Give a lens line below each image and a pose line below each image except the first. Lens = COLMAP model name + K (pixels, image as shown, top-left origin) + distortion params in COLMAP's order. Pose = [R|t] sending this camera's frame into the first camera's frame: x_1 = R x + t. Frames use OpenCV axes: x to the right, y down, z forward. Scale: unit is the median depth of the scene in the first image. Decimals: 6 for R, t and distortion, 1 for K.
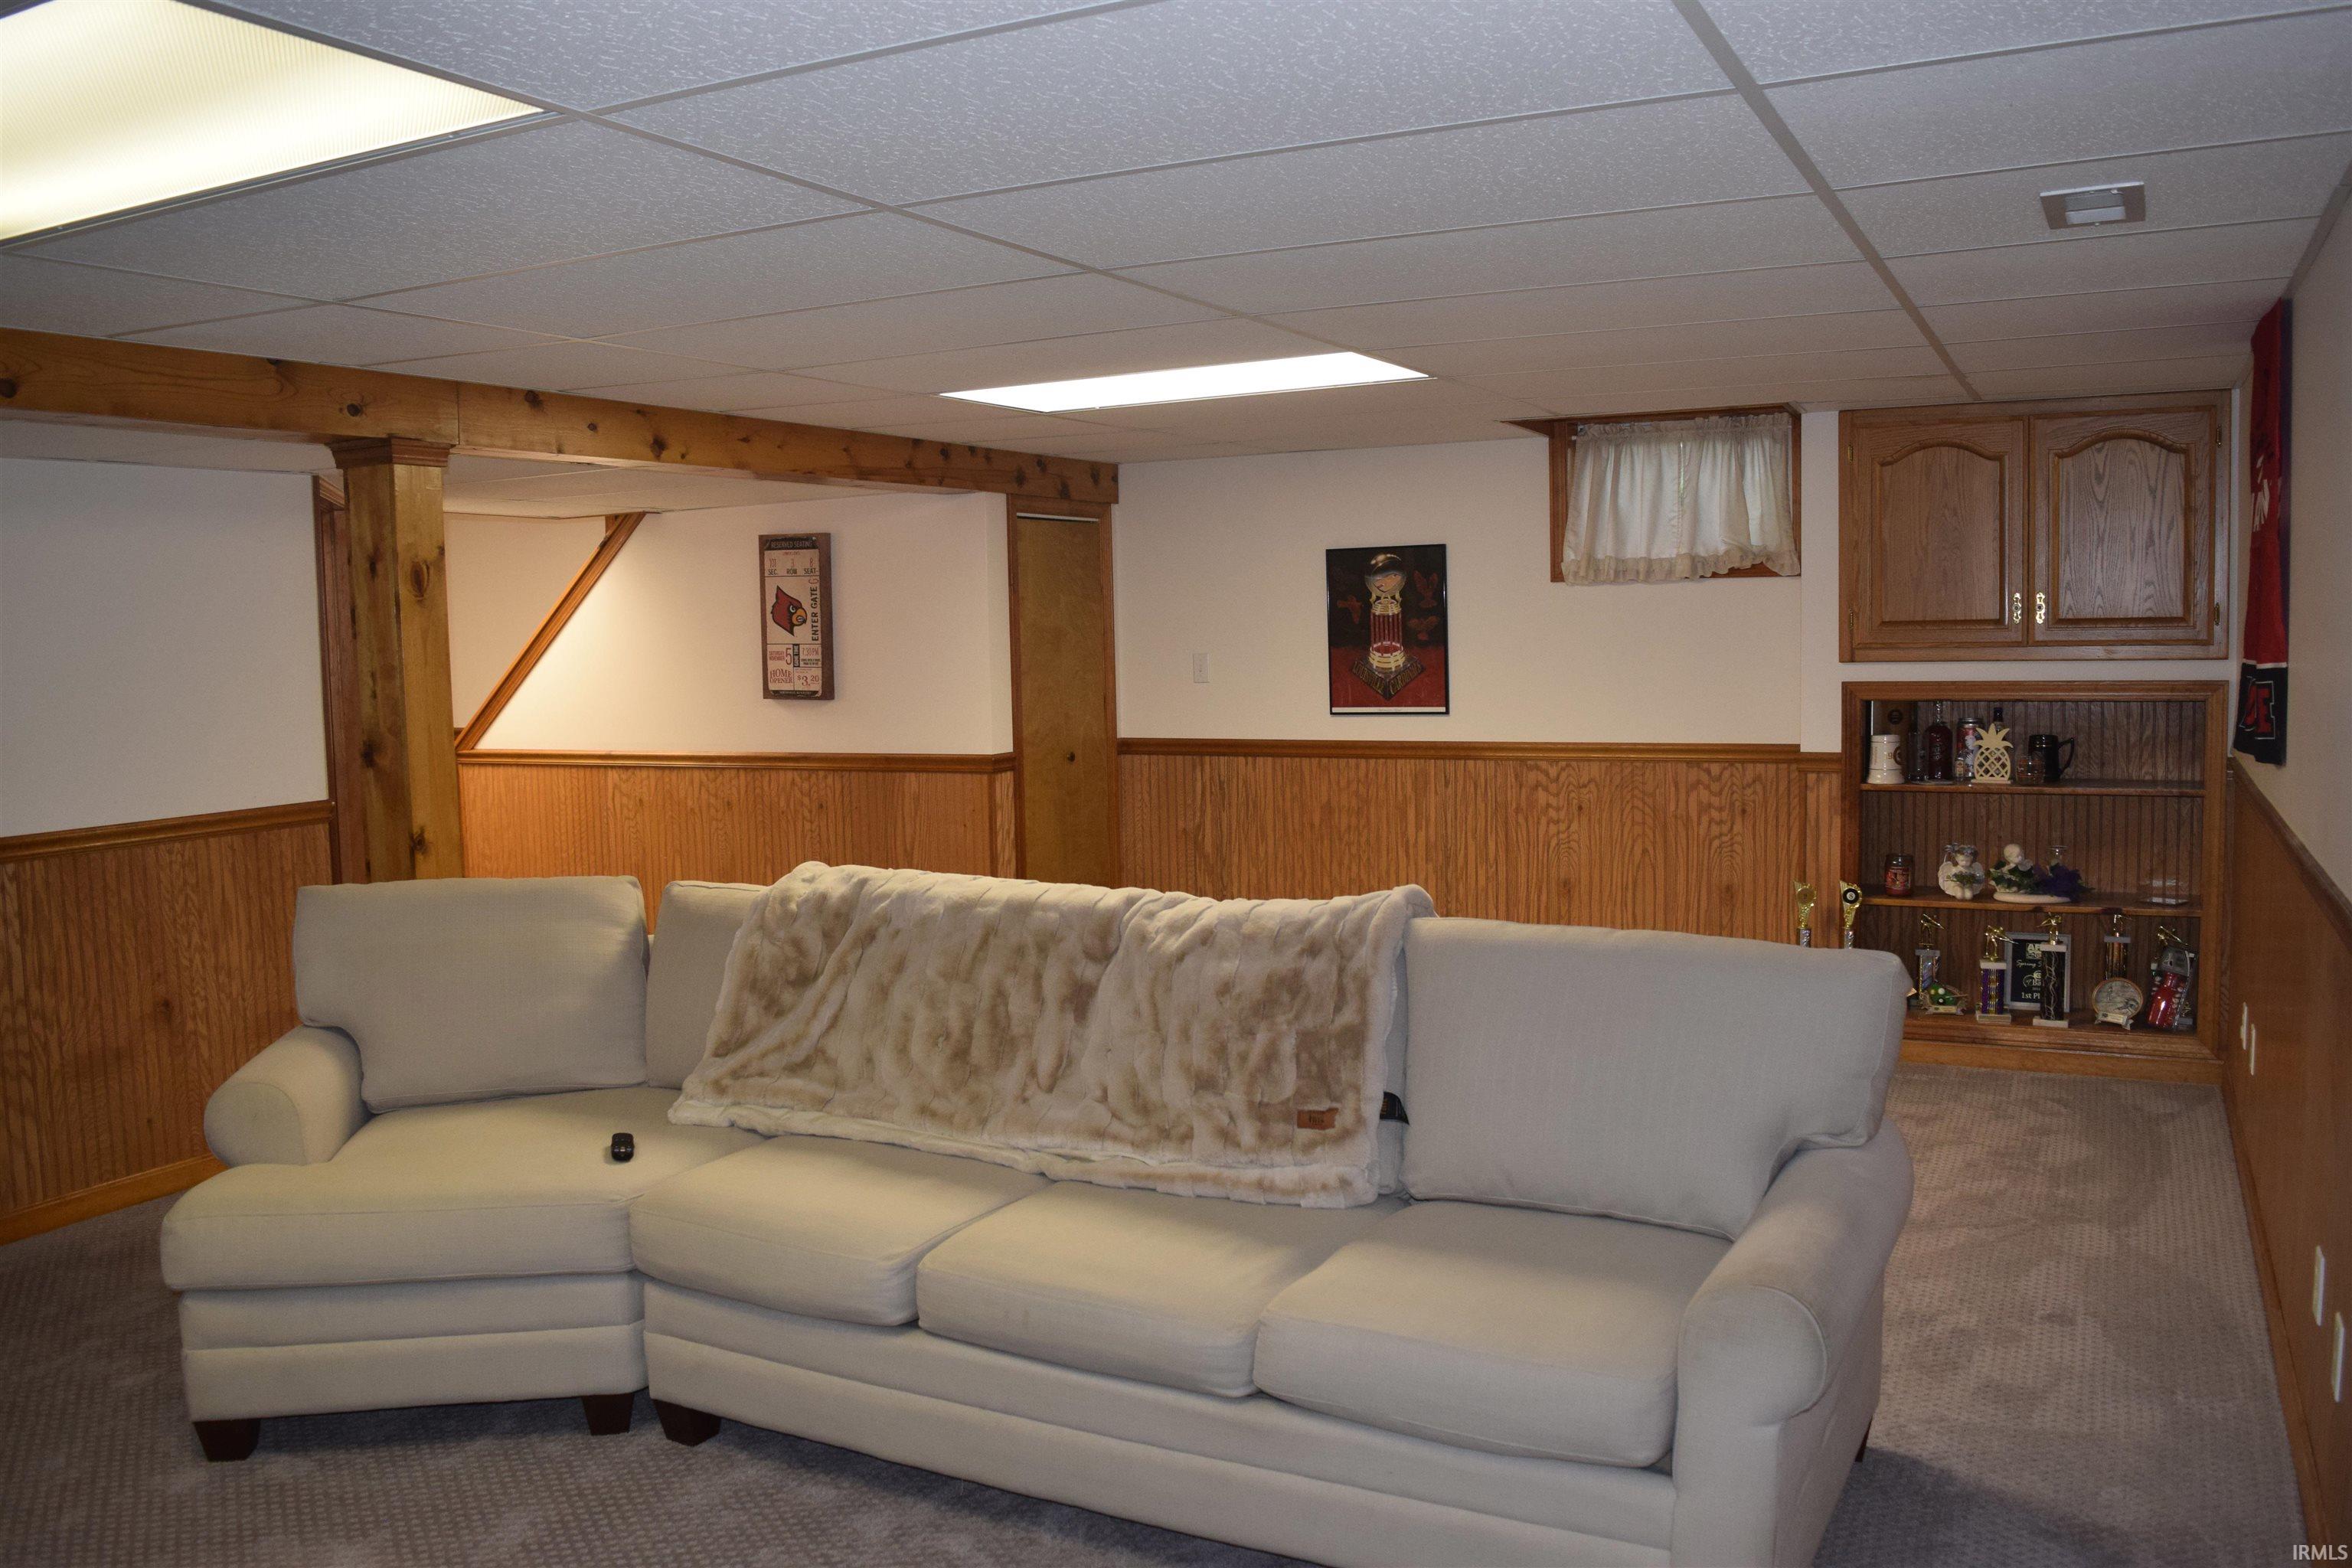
lens RADIAL K [[1812.6, 0, 1171.9], [0, 1812.6, 769.0], [0, 0, 1]] dist [-0.082436, 0.008608]
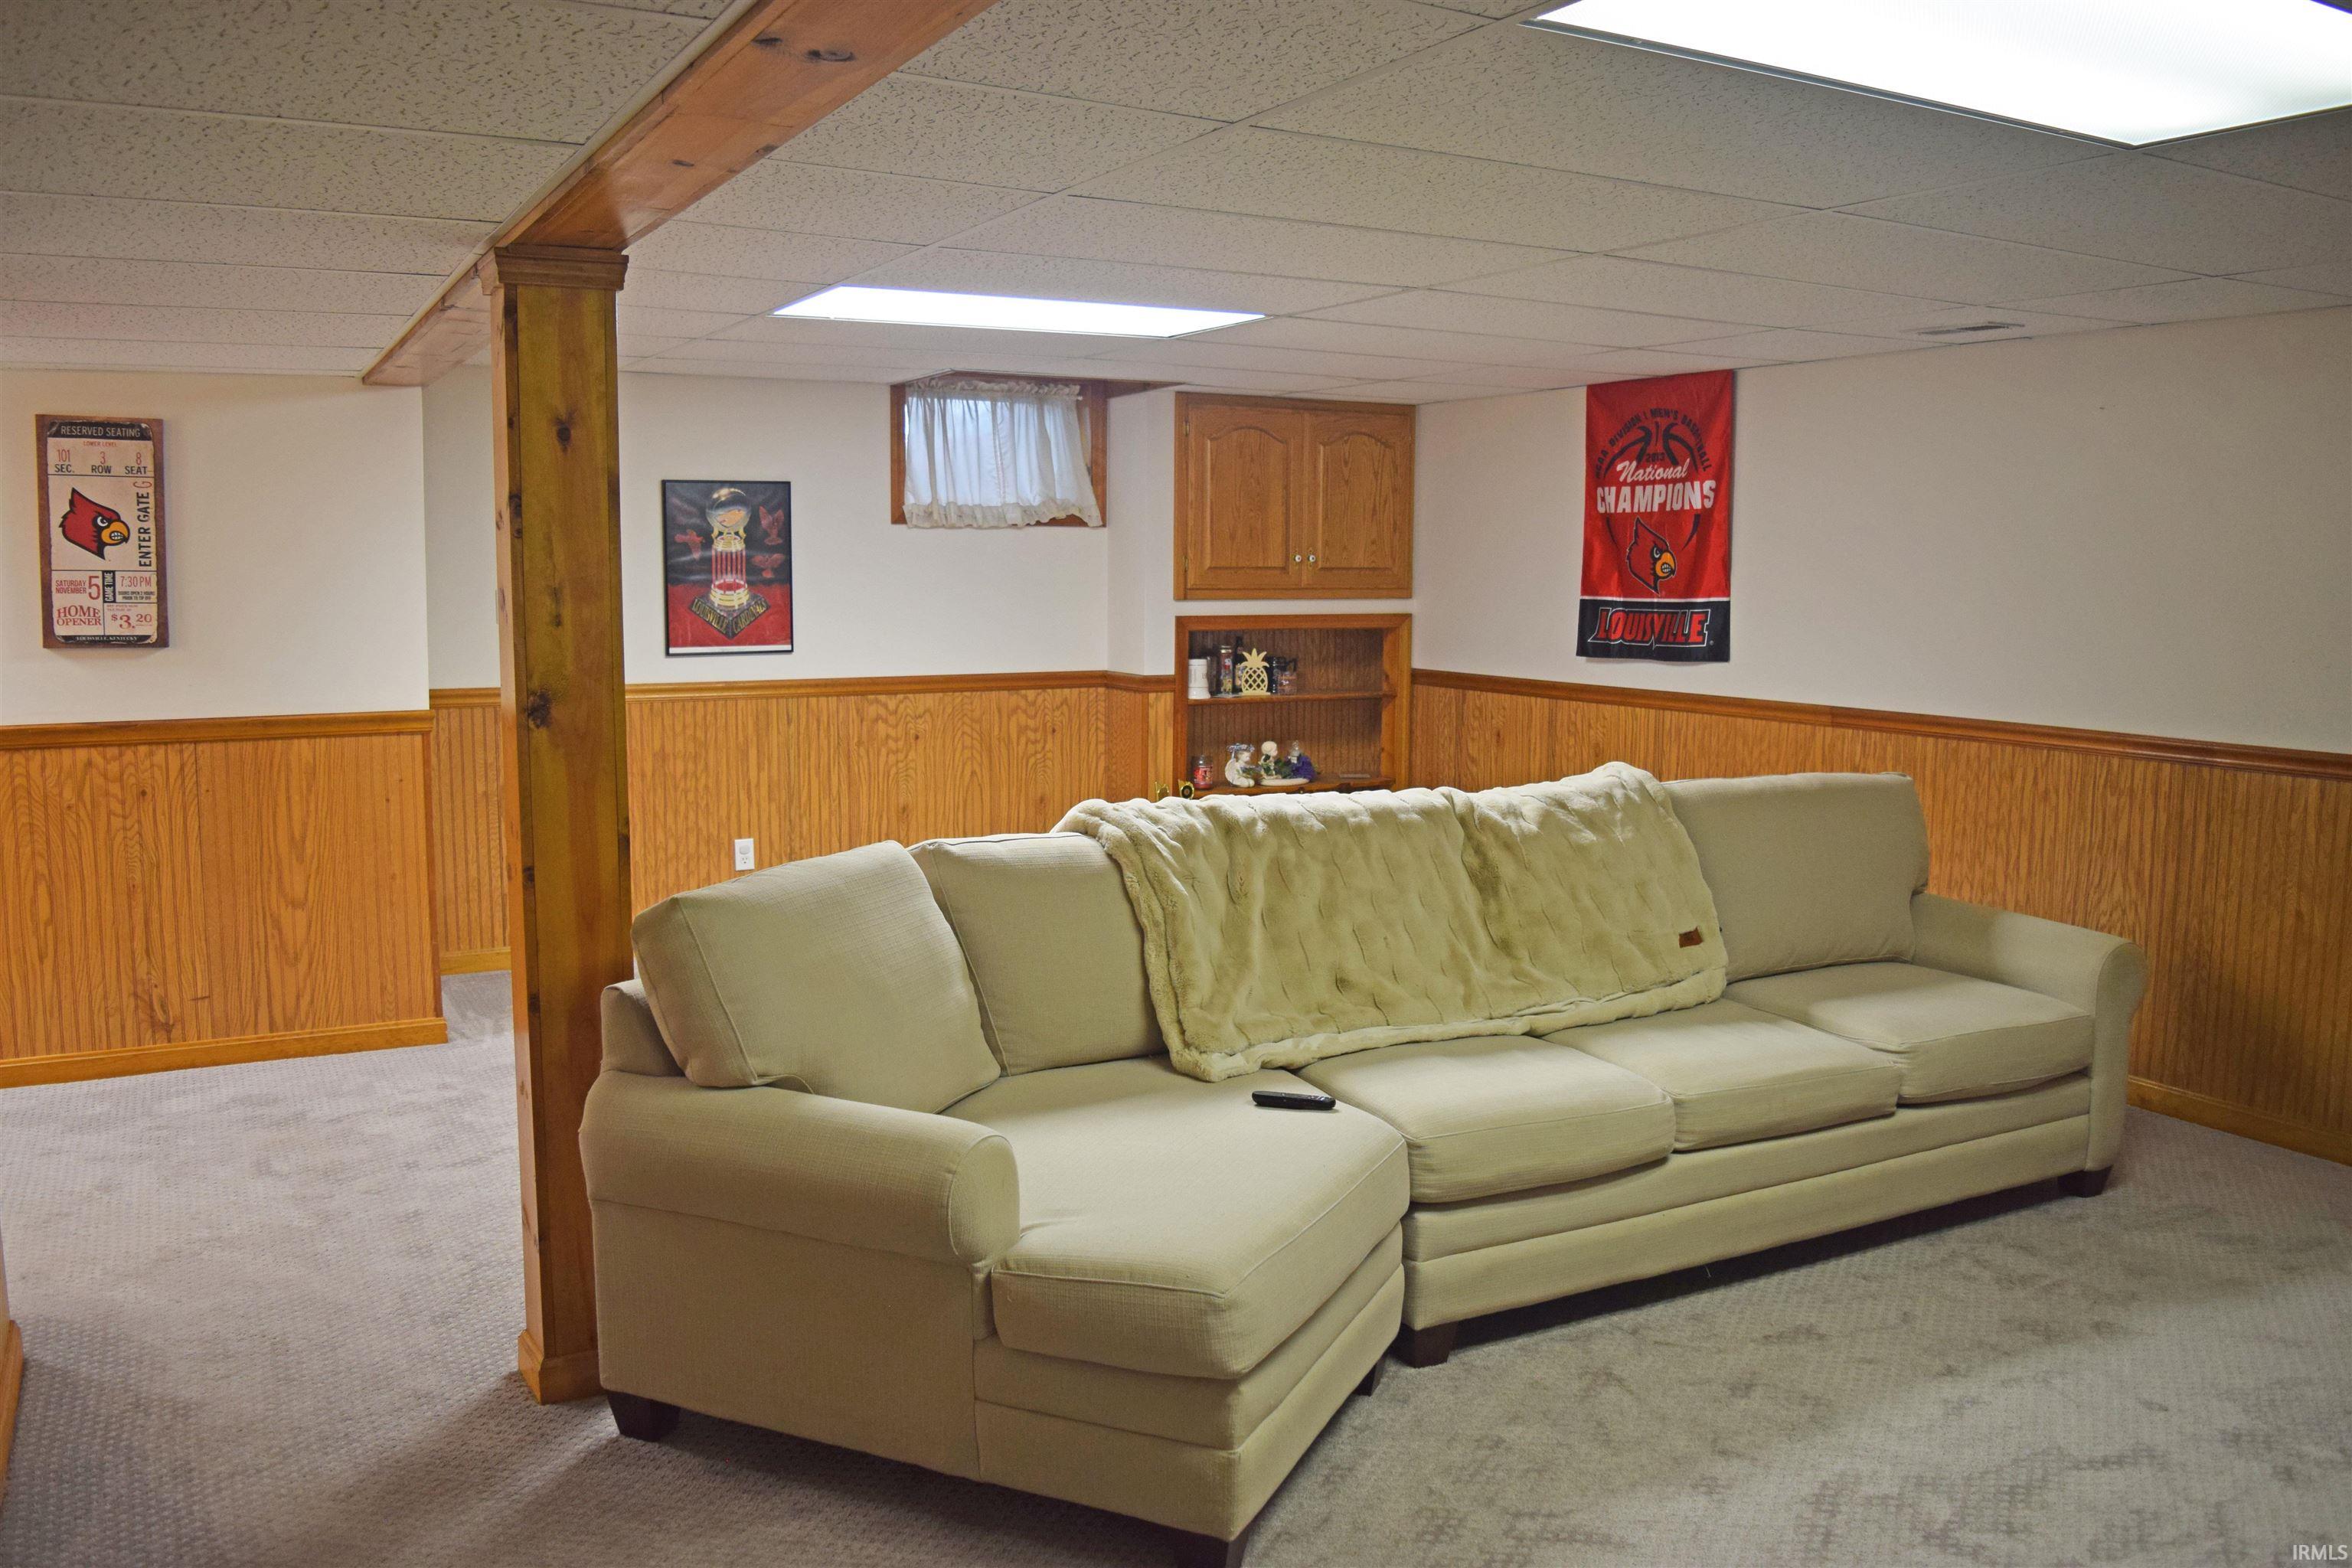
lens RADIAL K [[1812.6, 0, 1171.9], [0, 1812.6, 769.0], [0, 0, 1]] dist [-0.082436, 0.008608]
pose [[0.576662, -0.066820, 0.814246, -0.545821], [0.047732, 0.997703, 0.048071, -0.003822], [-0.815587, 0.011145, 0.578526, 0.252662]]
